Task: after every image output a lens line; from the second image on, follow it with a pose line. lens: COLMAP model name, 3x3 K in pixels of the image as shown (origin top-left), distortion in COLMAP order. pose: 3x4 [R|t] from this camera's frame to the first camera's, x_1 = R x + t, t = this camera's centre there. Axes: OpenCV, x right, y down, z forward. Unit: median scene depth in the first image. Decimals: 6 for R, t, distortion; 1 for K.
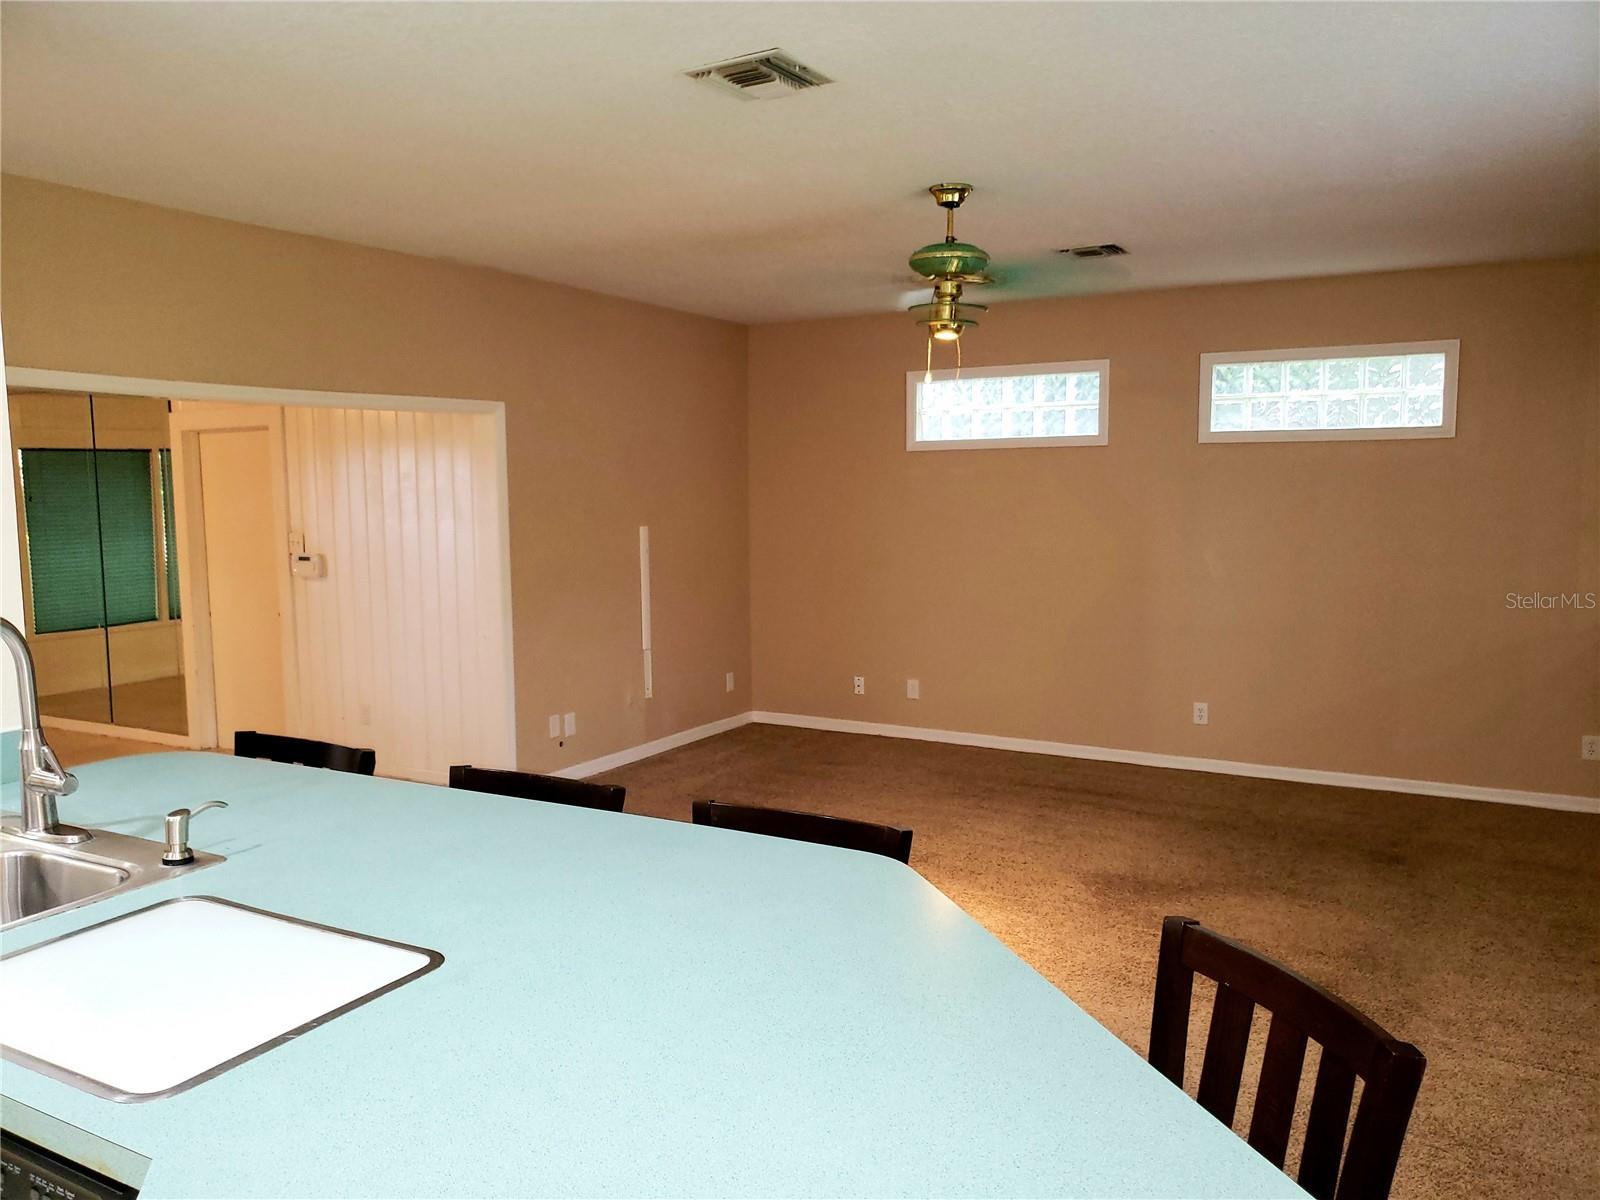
lens RADIAL K [[1195.3, 0, 805.1], [0, 1195.3, 606.1], [0, 0, 1]] dist [0.009280, 0.001103]
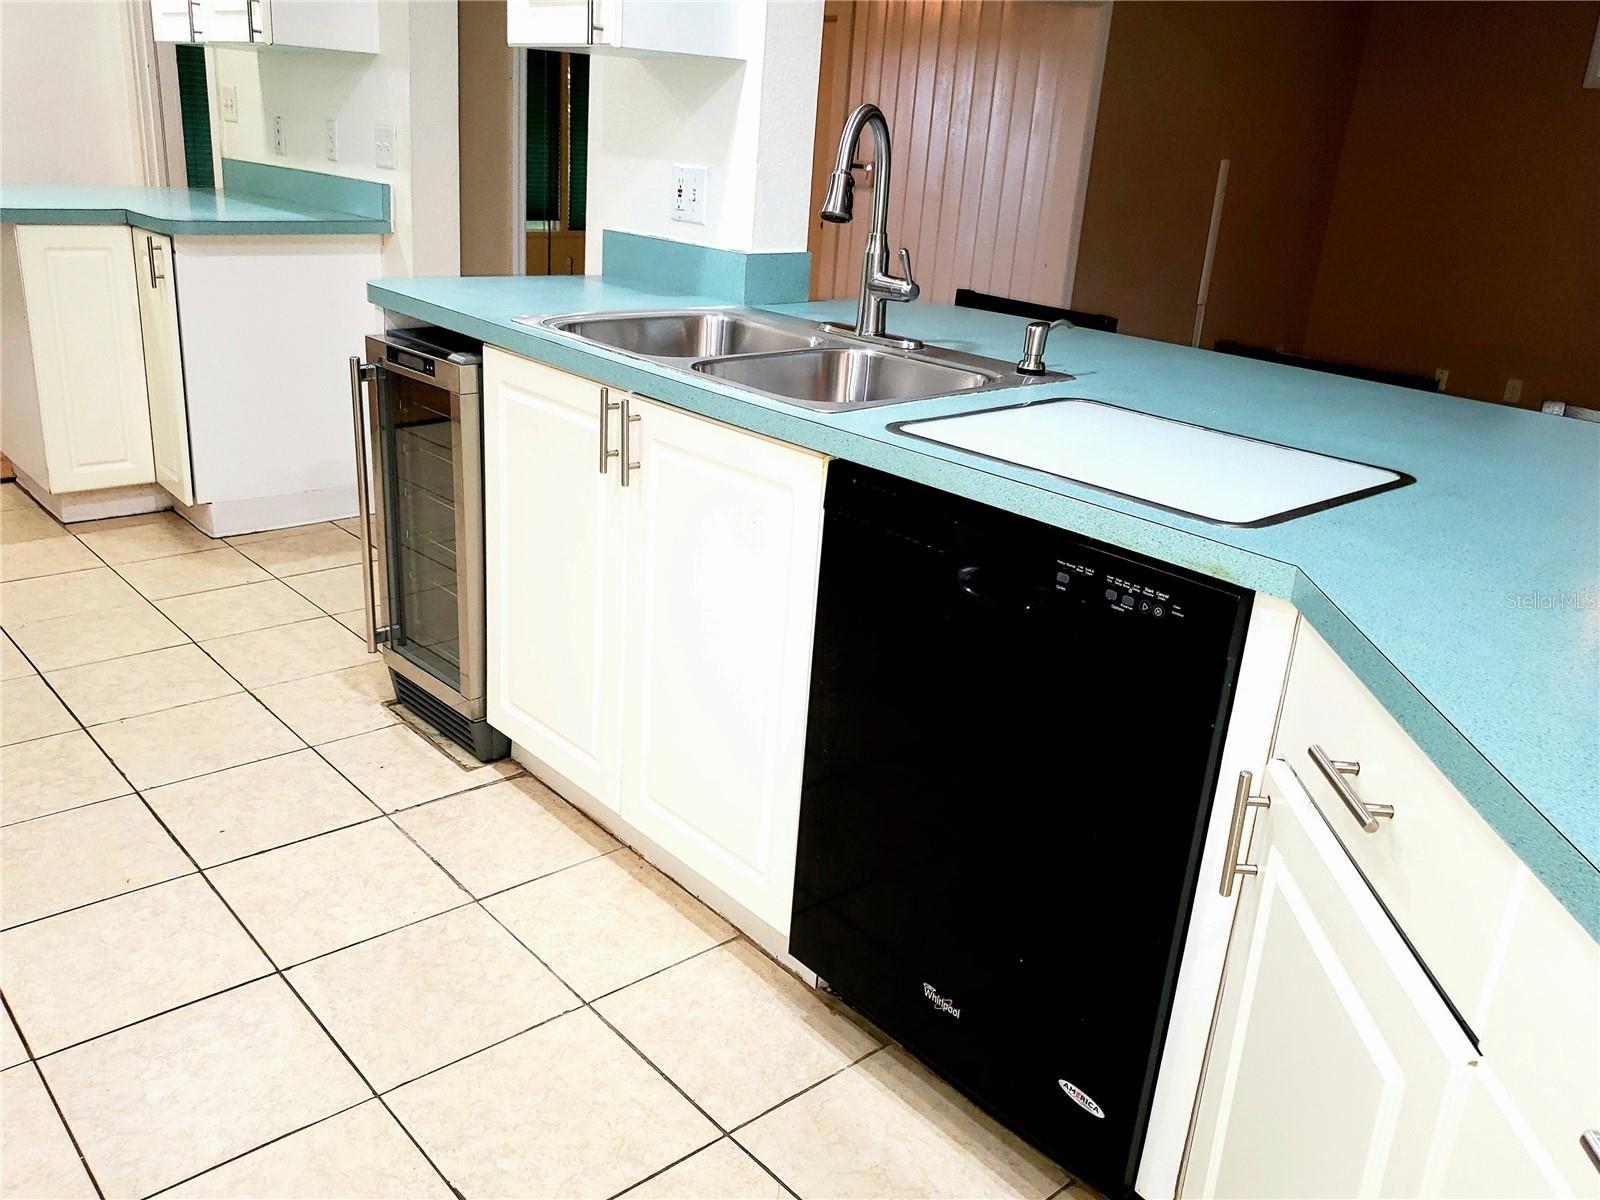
lens RADIAL K [[1255.4, 0, 788.8], [0, 1255.4, 592.6], [0, 0, 1]] dist [0.041712, -0.038201]
pose [[0.939754, 0.182065, -0.289336, -0.372144], [-0.110243, 0.962562, 0.247628, 0.150824], [0.323588, -0.200812, 0.924643, -0.094964]]
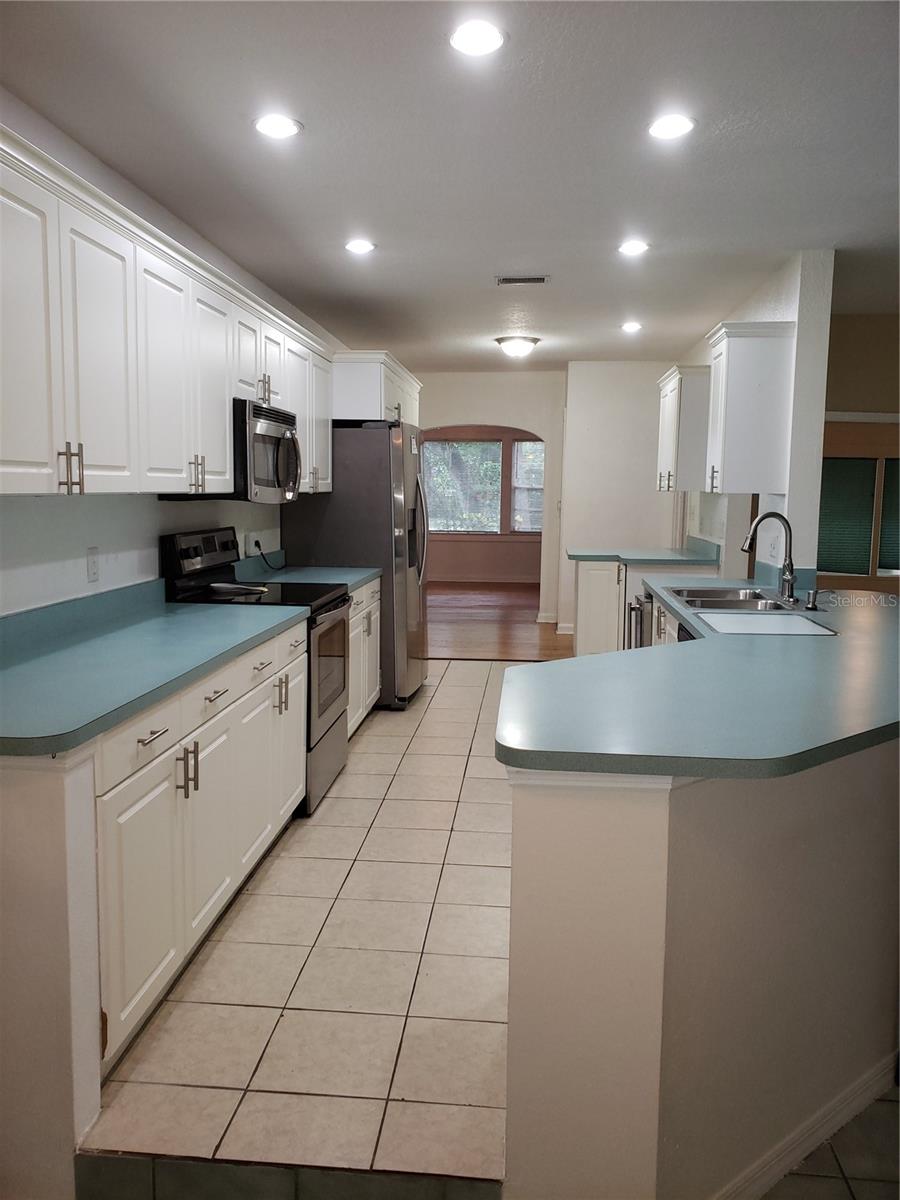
lens RADIAL K [[941.5, 0, 445.6], [0, 941.5, 595.6], [0, 0, 1]] dist [0.041712, -0.038201]
pose [[0.388860, 0.122735, -0.913085, 1.051450], [-0.113009, 0.989957, 0.084940, 0.099777], [0.914339, 0.070157, 0.398825, -0.553920]]
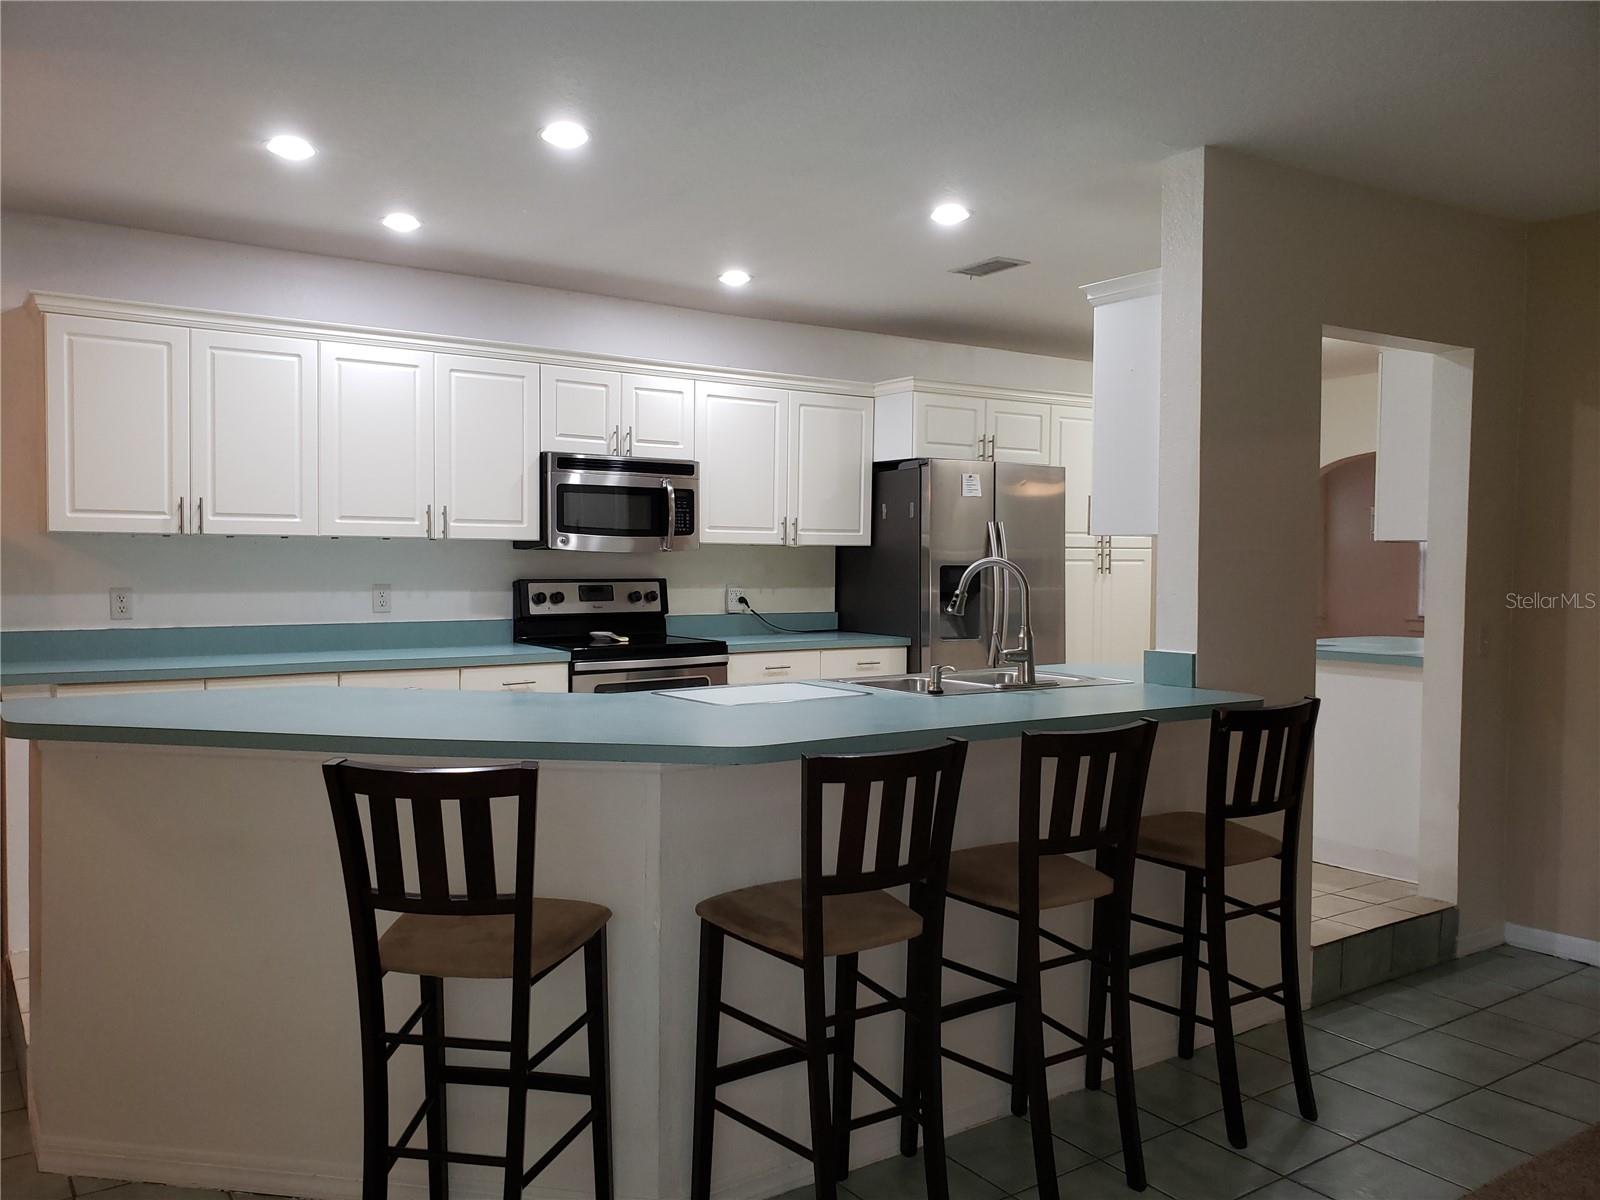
lens RADIAL K [[1255.4, 0, 801.0], [0, 1255.4, 607.1], [0, 0, 1]] dist [0.041712, -0.038201]
pose [[-0.444151, 0.045700, -0.894786, 1.301448], [-0.098410, 0.990167, 0.099421, -0.088646], [0.890531, 0.132214, -0.435286, 1.625264]]
